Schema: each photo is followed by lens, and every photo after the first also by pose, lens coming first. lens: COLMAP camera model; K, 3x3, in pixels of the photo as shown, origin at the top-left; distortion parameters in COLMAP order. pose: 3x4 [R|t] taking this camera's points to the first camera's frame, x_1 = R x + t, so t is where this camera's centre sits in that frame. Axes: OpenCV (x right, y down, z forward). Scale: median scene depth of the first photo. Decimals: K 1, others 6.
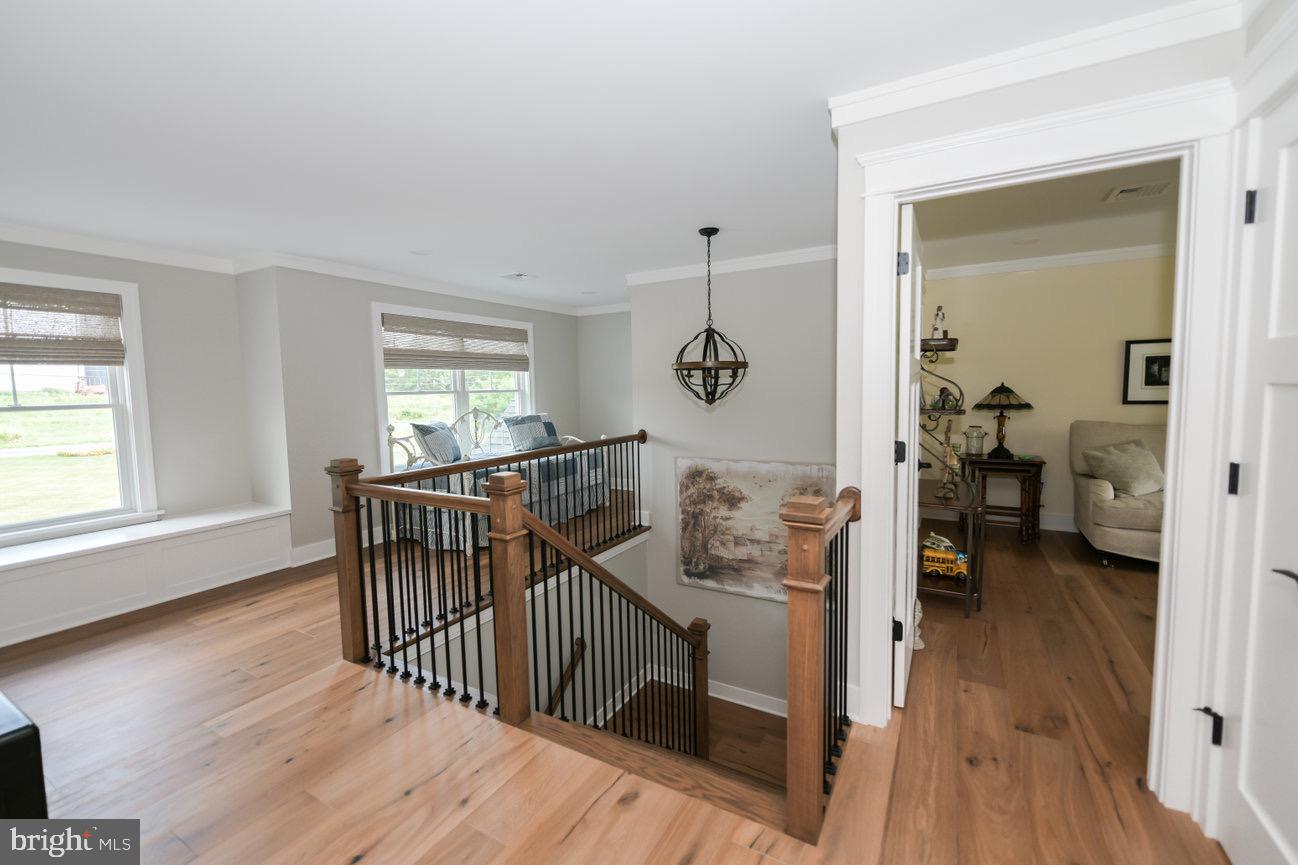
lens RADIAL K [[539.6, 0, 649.7], [0, 539.6, 423.5], [0, 0, 1]] dist [-0.000143, -0.000778]
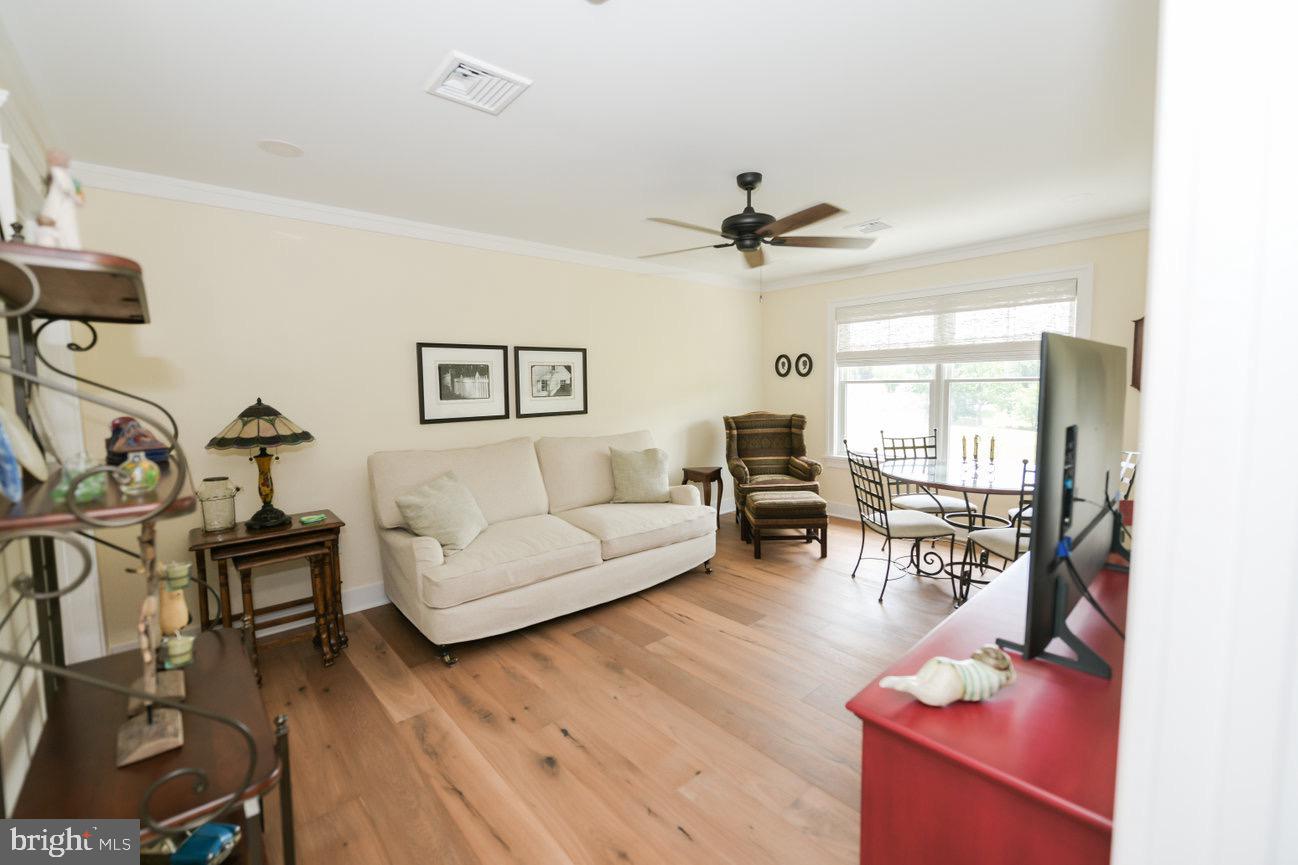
lens RADIAL K [[539.6, 0, 653.1], [0, 539.6, 429.0], [0, 0, 1]] dist [-0.000143, -0.000778]
pose [[0.324680, -0.067499, 0.943412, 0.308062], [0.075789, 0.996100, 0.045186, -0.047197], [-0.942783, 0.056830, 0.328529, 0.523464]]
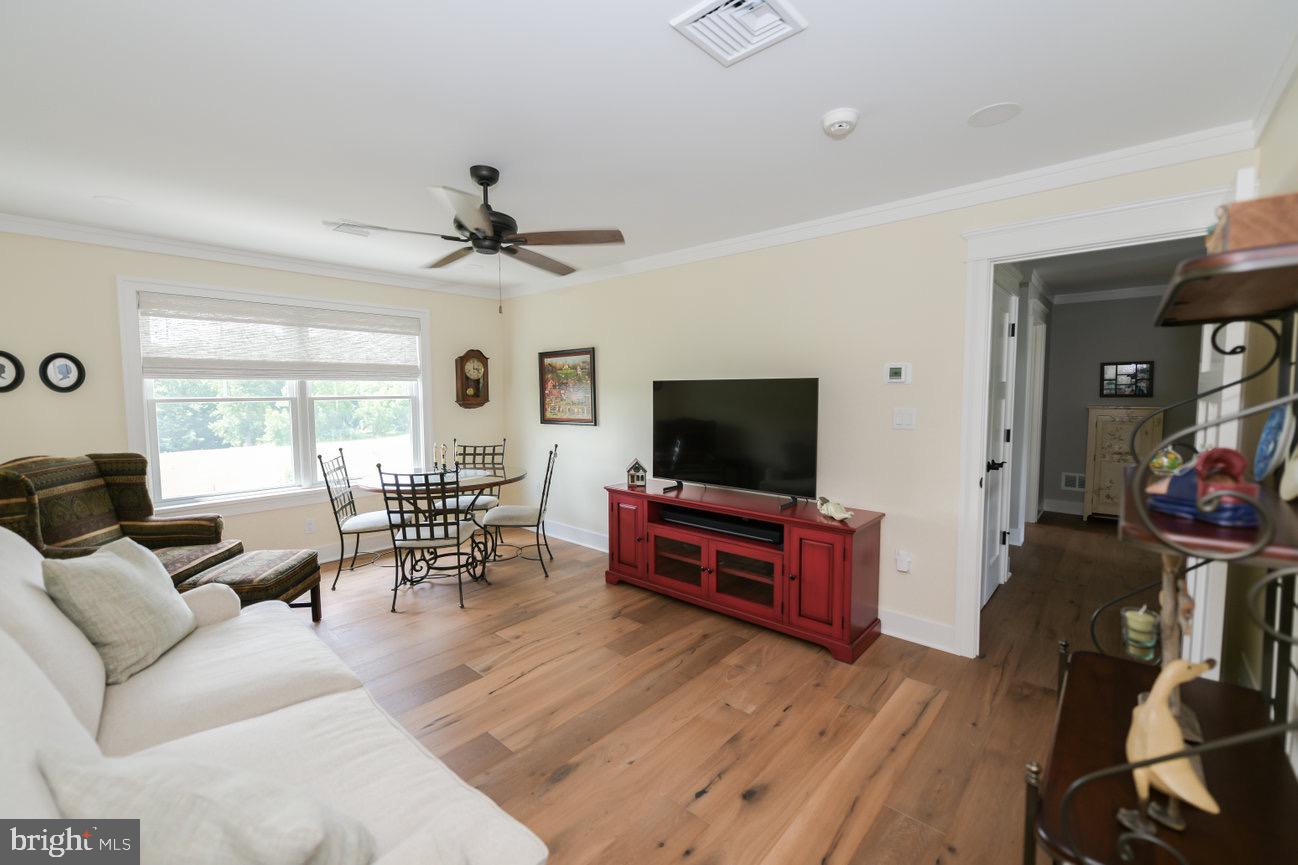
lens RADIAL K [[539.6, 0, 653.7], [0, 539.6, 424.2], [0, 0, 1]] dist [-0.000143, -0.000778]
pose [[-0.978177, 0.013449, 0.207336, 0.727356], [0.040530, 0.991083, 0.126931, -0.111993], [-0.203780, 0.132564, -0.970000, 1.261394]]
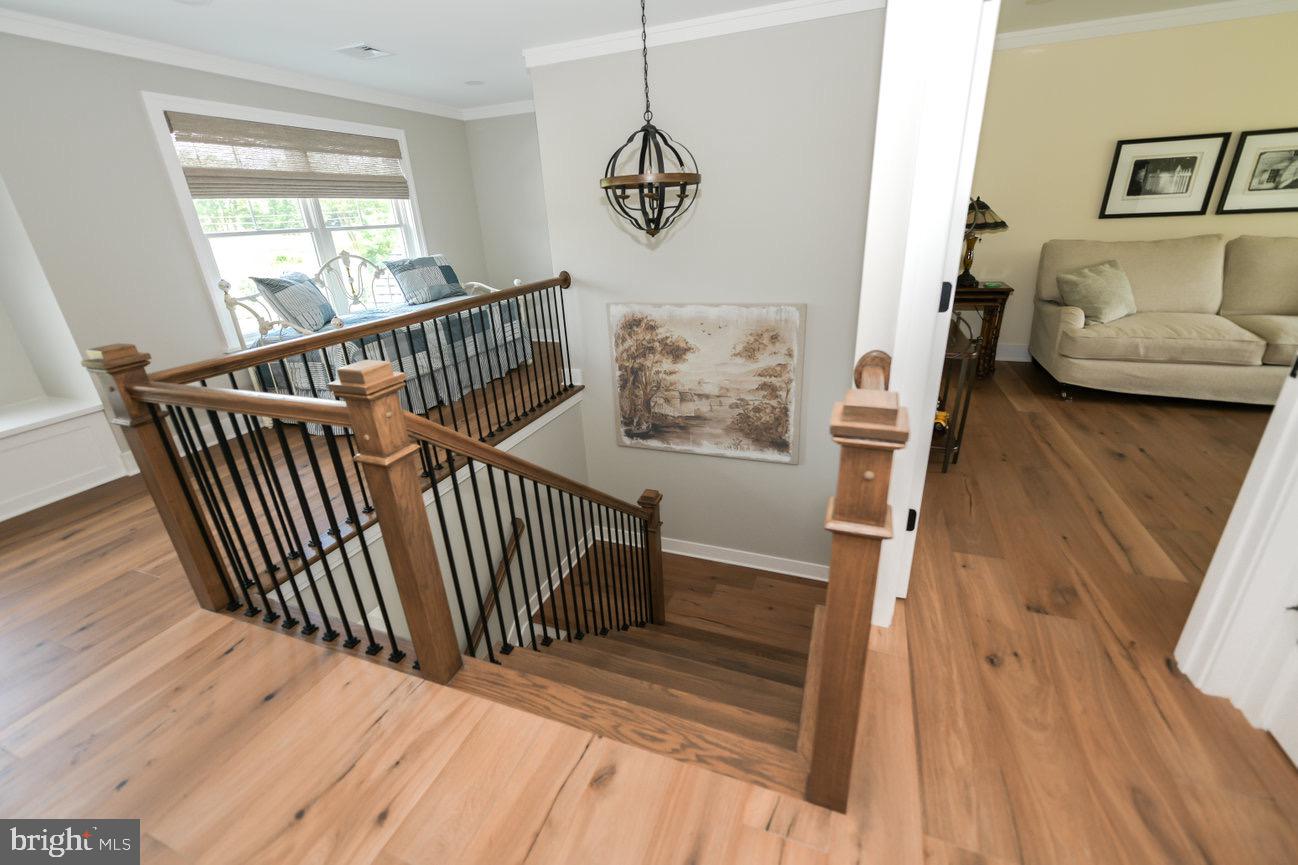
lens RADIAL K [[539.6, 0, 649.1], [0, 539.6, 426.0], [0, 0, 1]] dist [-0.000143, -0.000778]
pose [[0.988194, -0.081904, 0.129480, -0.015826], [0.039396, 0.952535, 0.301868, -0.009012], [-0.148058, -0.293203, 0.944516, 0.190553]]
